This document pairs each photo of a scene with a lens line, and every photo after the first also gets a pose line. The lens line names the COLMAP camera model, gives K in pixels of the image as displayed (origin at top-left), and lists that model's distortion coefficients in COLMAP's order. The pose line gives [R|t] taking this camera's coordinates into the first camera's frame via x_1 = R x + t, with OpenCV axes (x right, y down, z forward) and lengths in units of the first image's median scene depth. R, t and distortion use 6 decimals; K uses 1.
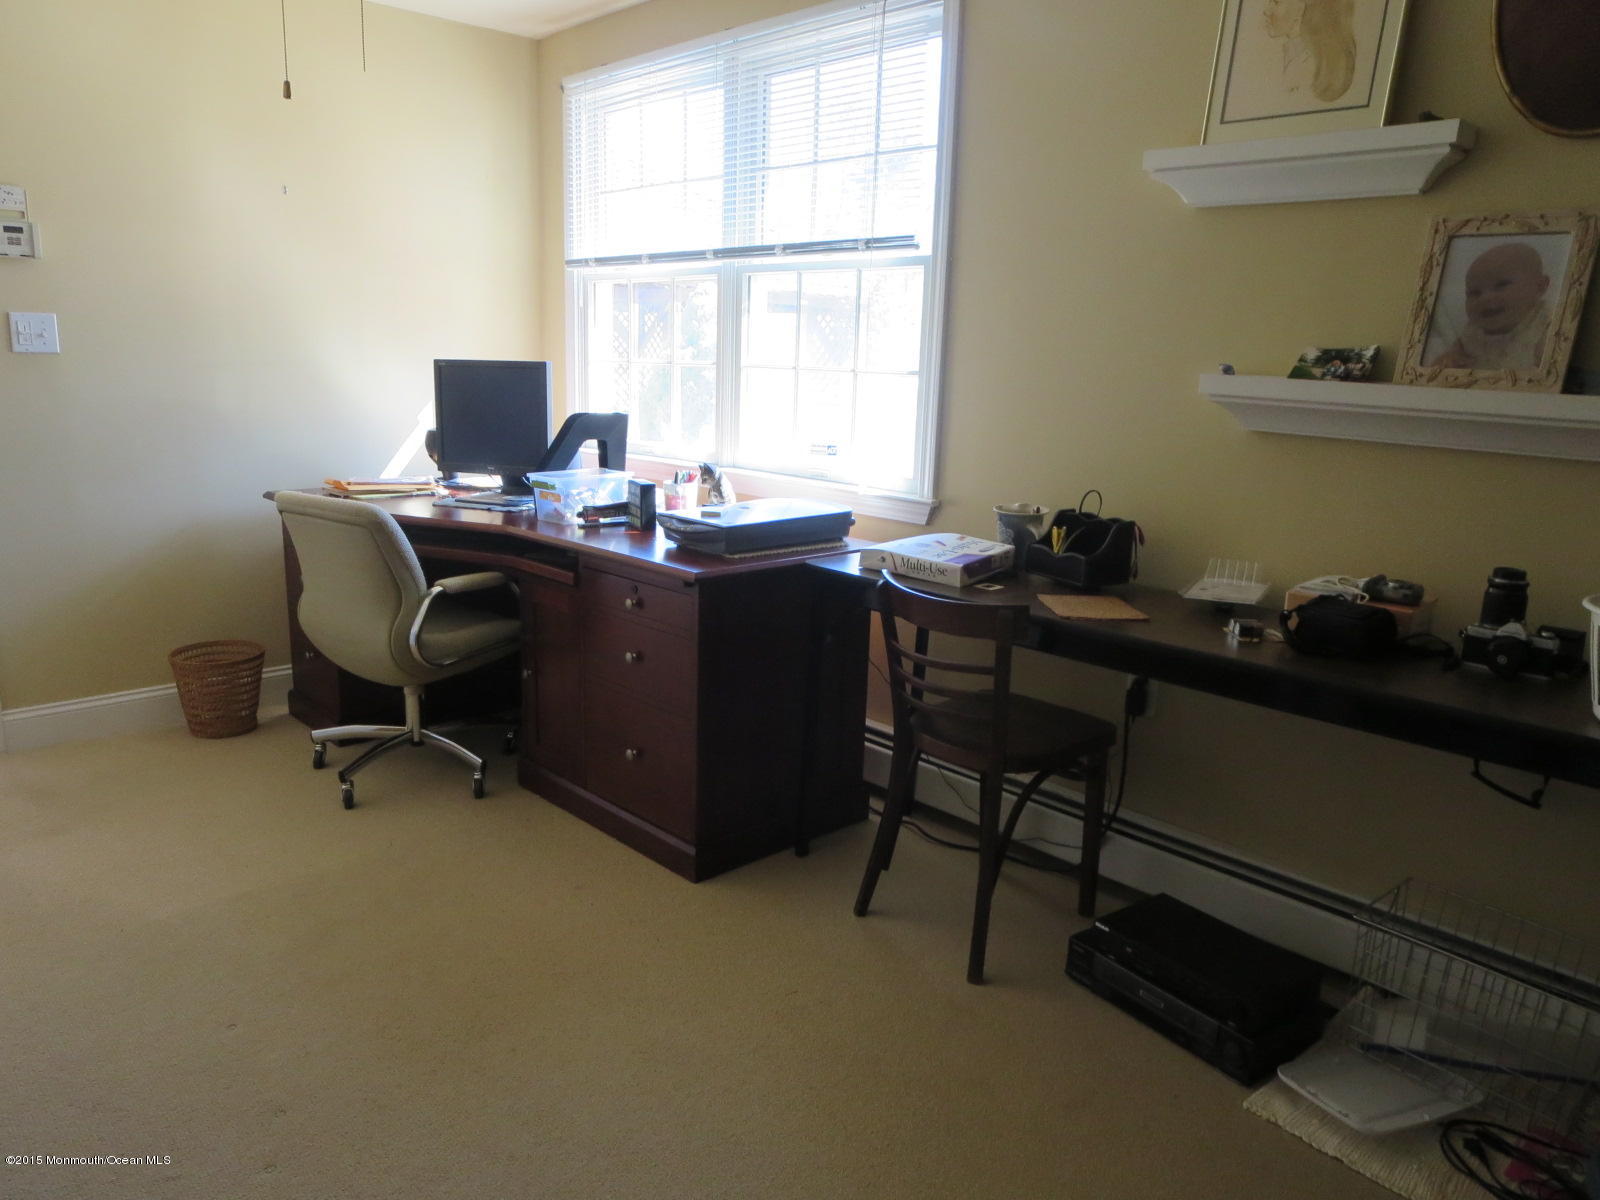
lens RADIAL K [[1115.5, 0, 800.0], [0, 1115.5, 600.0], [0, 0, 1]] dist [-0.031255, 0.006049]
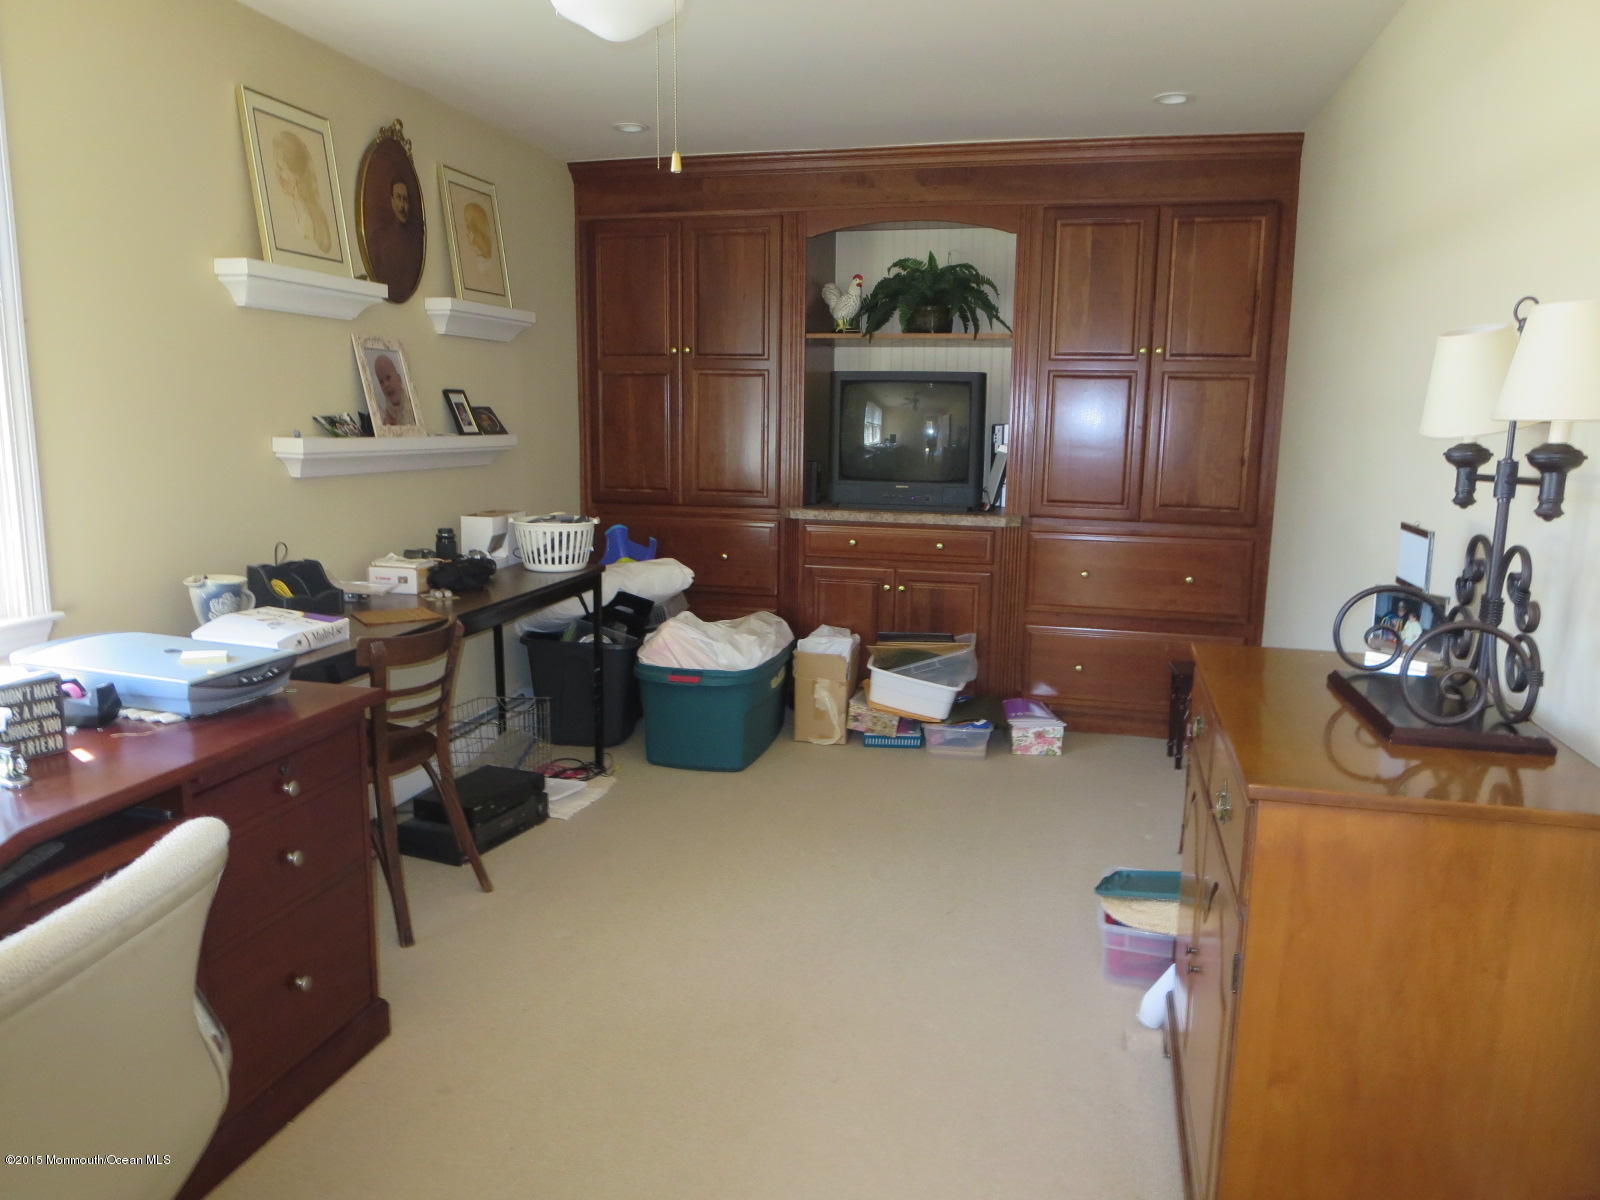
lens RADIAL K [[1115.5, 0, 800.0], [0, 1115.5, 600.0], [0, 0, 1]] dist [-0.031255, 0.006049]
pose [[-0.556165, -0.156021, 0.816295, -1.175411], [0.173252, 0.938873, 0.297491, -0.342762], [-0.812813, 0.306878, -0.495138, 1.358847]]
